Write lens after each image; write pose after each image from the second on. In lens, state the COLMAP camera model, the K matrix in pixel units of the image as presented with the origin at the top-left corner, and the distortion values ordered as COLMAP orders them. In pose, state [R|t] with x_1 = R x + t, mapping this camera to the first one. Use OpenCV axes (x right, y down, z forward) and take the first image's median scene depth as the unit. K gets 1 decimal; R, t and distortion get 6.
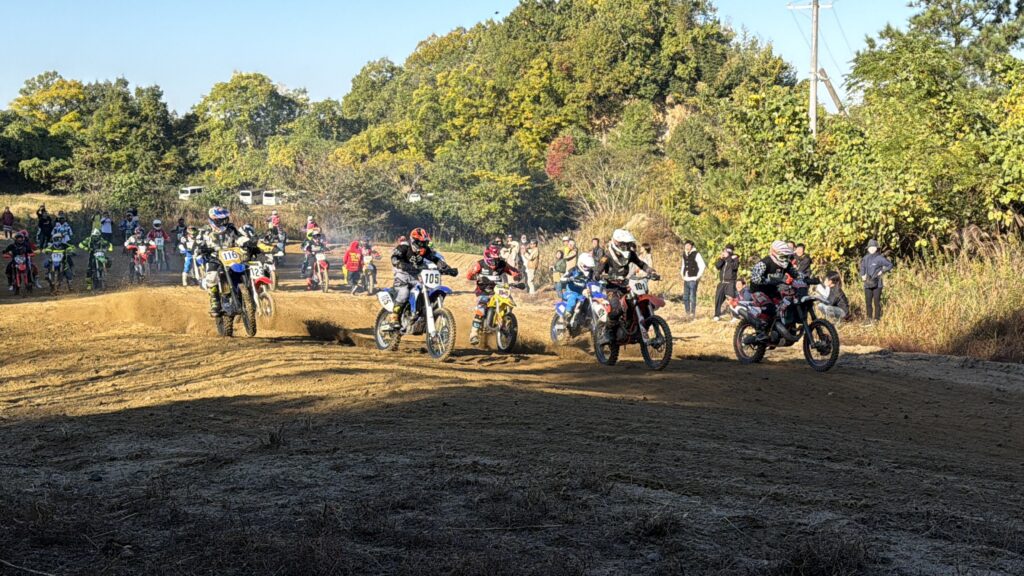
lens RADIAL K [[1524.2, 0, 574.6], [0, 1524.2, 283.4], [0, 0, 1]] dist [0.218042, -0.371220]
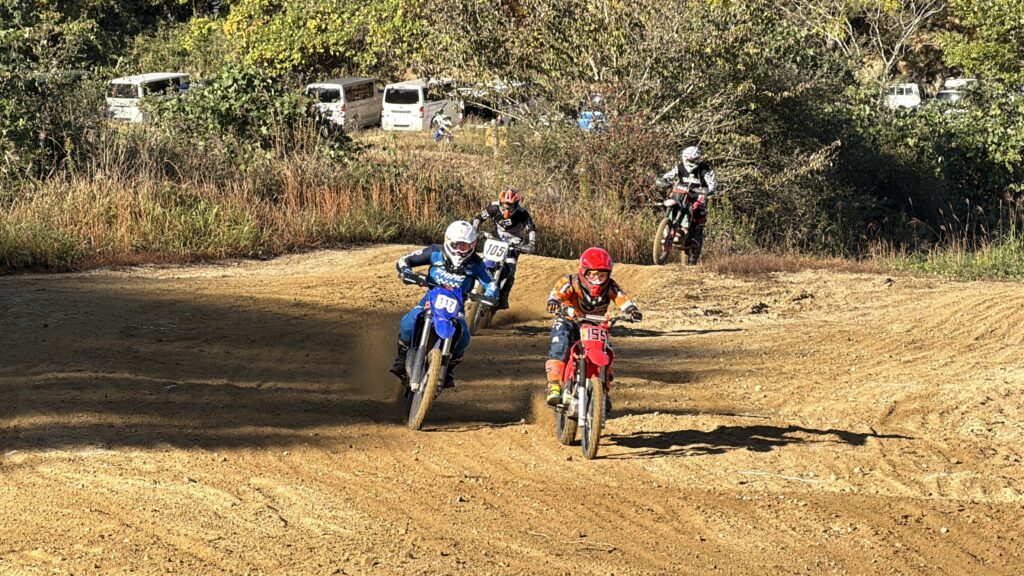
lens RADIAL K [[4704.5, 0, 512.0], [0, 4704.5, 288.0], [0, 0, 1]] dist [0.208683, -1.022351]
pose [[0.987297, -0.009509, -0.158598, -0.038677], [0.006315, 0.999767, -0.020626, -0.003154], [0.158757, 0.019363, 0.987128, 0.130246]]
